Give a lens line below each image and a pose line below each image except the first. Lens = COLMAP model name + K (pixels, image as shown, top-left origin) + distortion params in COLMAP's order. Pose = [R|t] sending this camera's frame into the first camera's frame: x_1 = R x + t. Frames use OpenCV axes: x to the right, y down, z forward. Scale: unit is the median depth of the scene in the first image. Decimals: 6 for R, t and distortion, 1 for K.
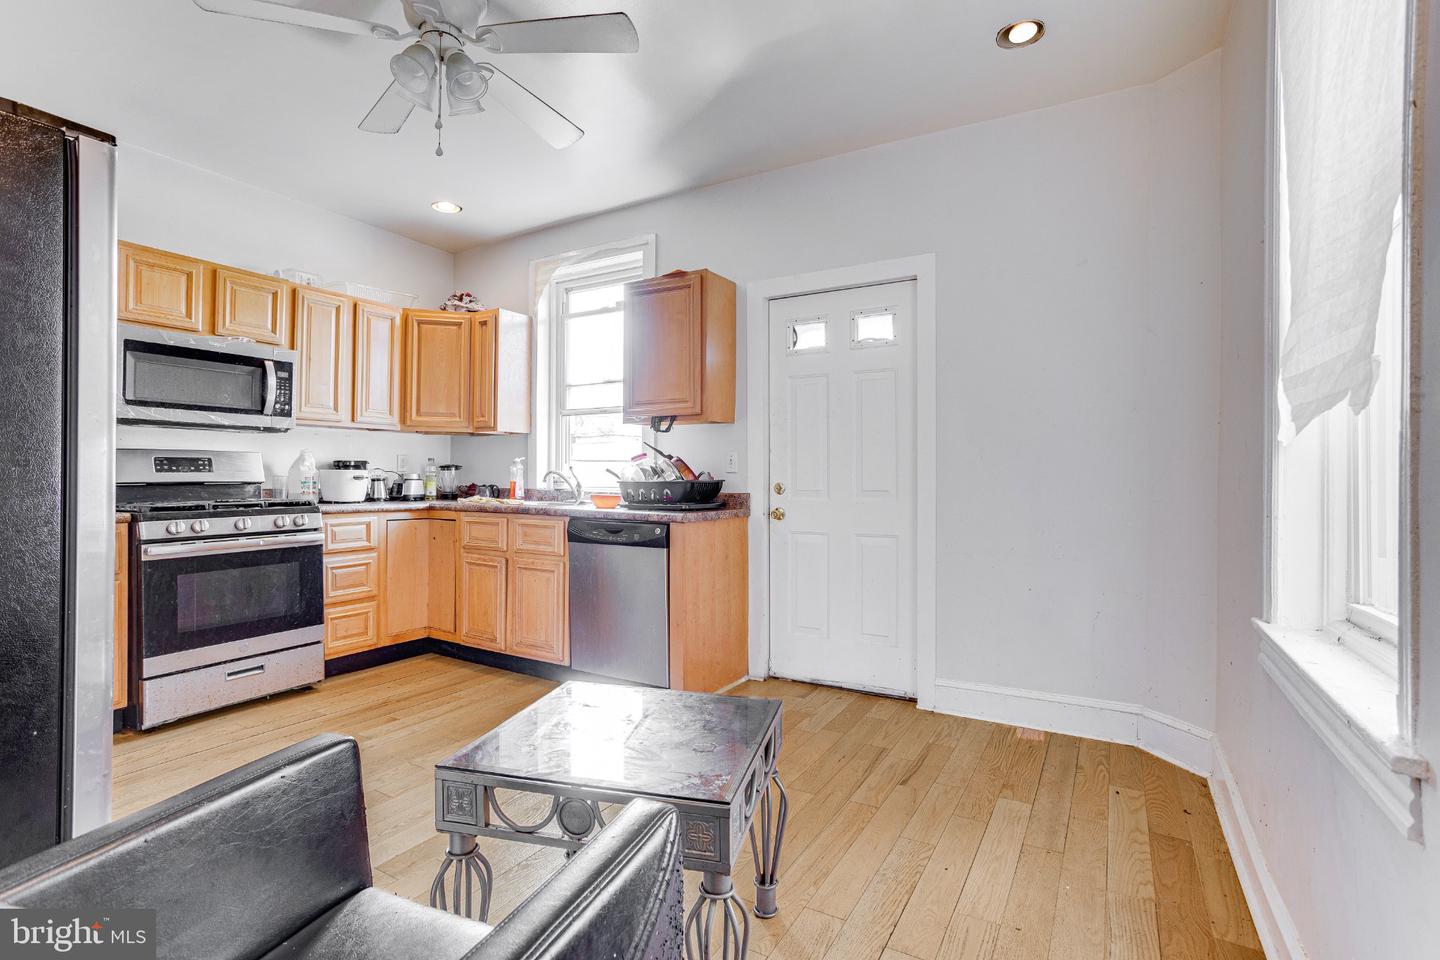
lens RADIAL K [[692.0, 0, 717.2], [0, 692.0, 474.4], [0, 0, 1]] dist [-0.000983, 0.000711]
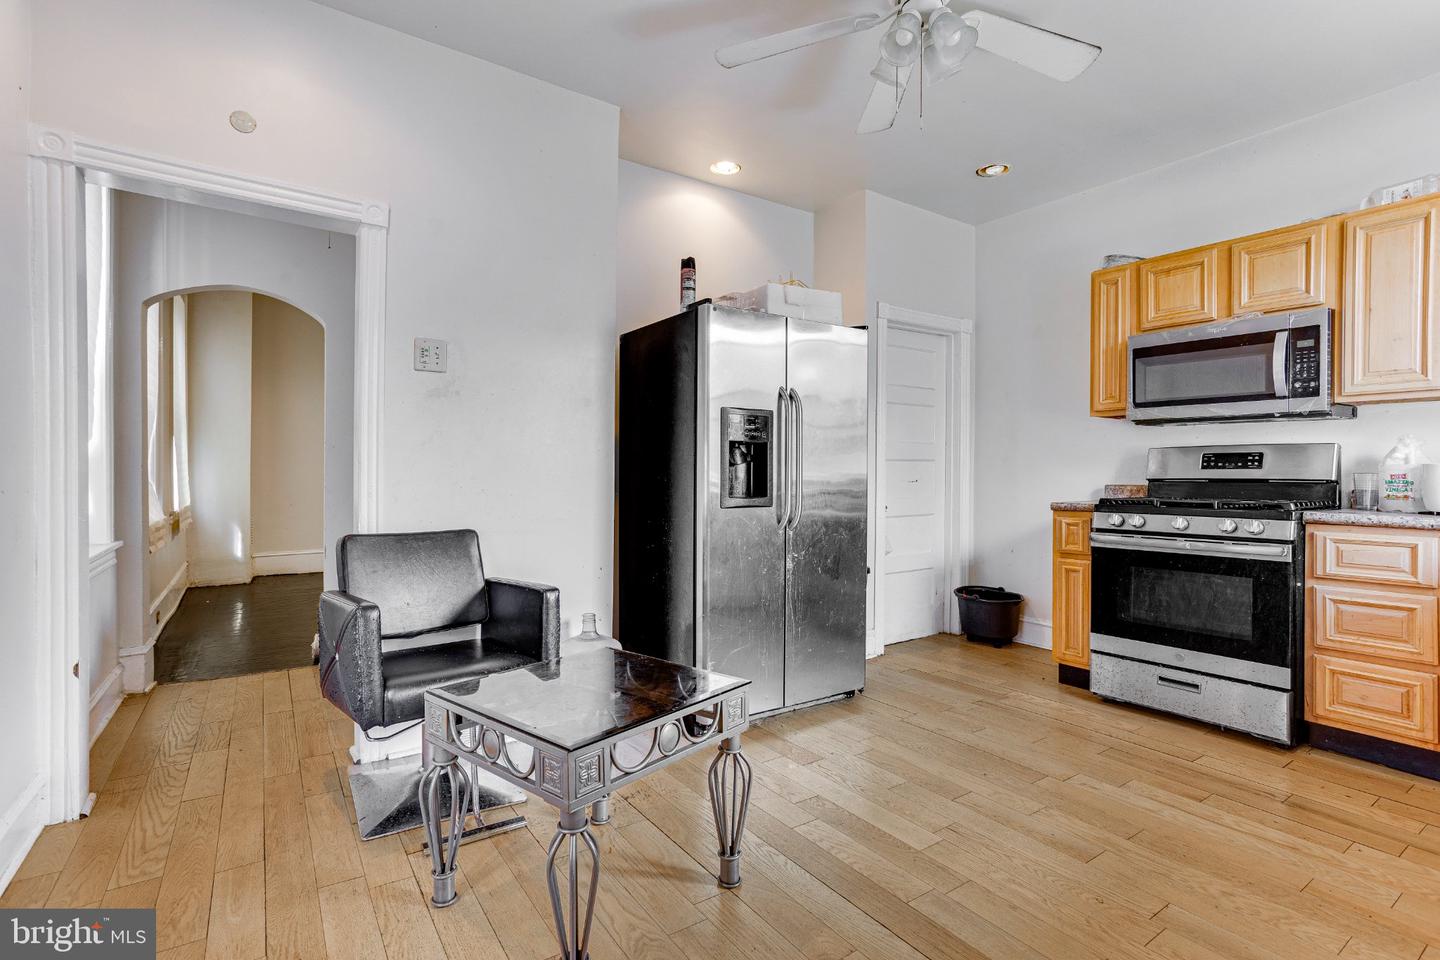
lens RADIAL K [[692.0, 0, 718.1], [0, 692.0, 477.2], [0, 0, 1]] dist [-0.000983, 0.000711]
pose [[-0.431487, 0.003962, -0.902110, 0.385119], [-0.001498, 0.999986, 0.005108, 0.004482], [0.902118, 0.003556, -0.431475, 0.773071]]
